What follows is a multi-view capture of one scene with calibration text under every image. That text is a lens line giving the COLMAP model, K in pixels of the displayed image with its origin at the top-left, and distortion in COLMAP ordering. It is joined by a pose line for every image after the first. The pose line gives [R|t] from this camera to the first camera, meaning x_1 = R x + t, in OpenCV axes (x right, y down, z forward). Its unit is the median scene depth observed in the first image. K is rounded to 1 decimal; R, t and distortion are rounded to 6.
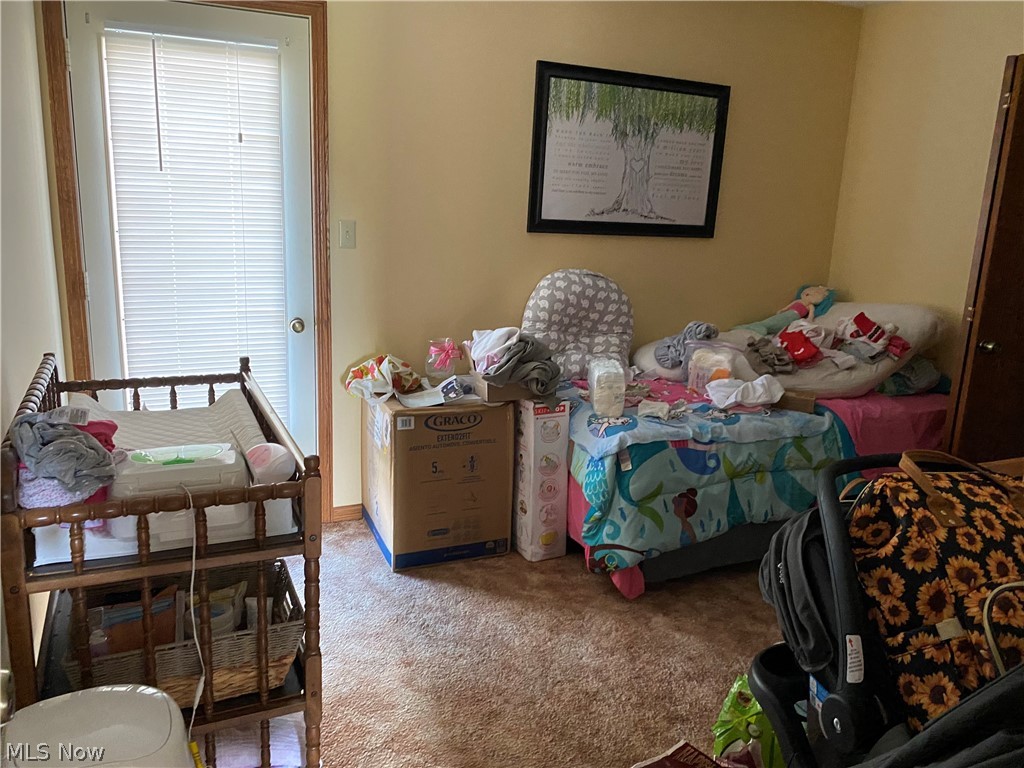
lens RADIAL K [[781.0, 0, 512.0], [0, 781.0, 384.0], [0, 0, 1]] dist [0.033081, -0.044859]
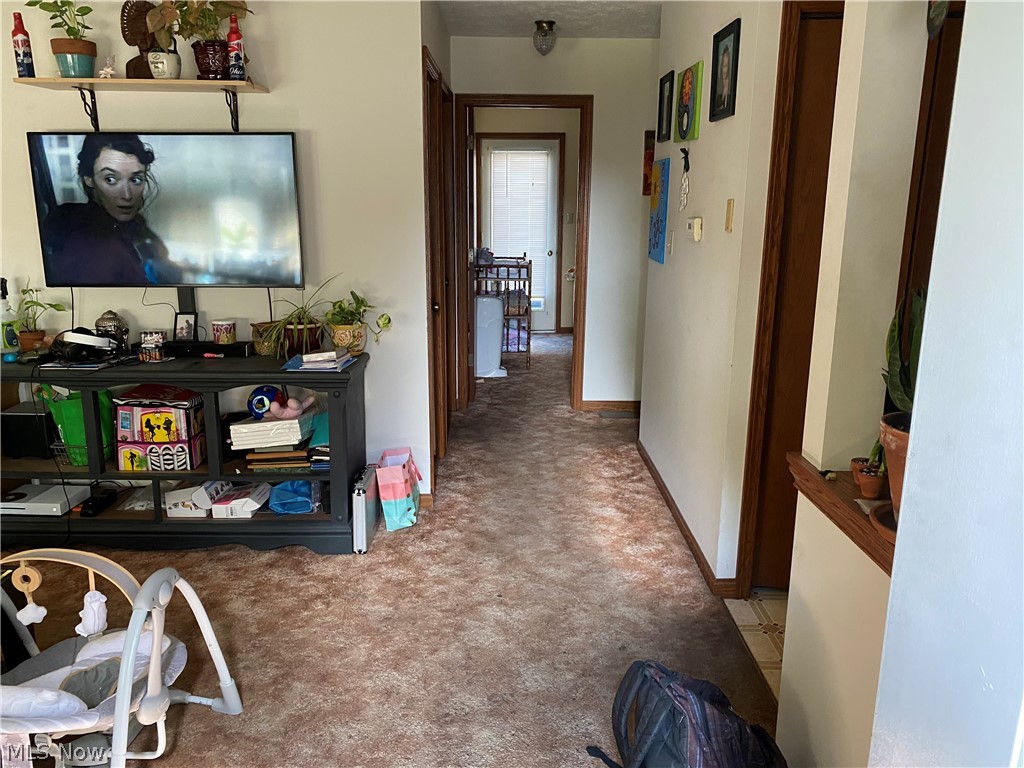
lens RADIAL K [[781.0, 0, 512.0], [0, 781.0, 384.0], [0, 0, 1]] dist [0.033081, -0.044859]
pose [[0.917619, 0.064357, -0.392216, 1.025163], [-0.068337, 0.997655, 0.003821, 0.554226], [0.391542, 0.023297, 0.919865, -2.243849]]
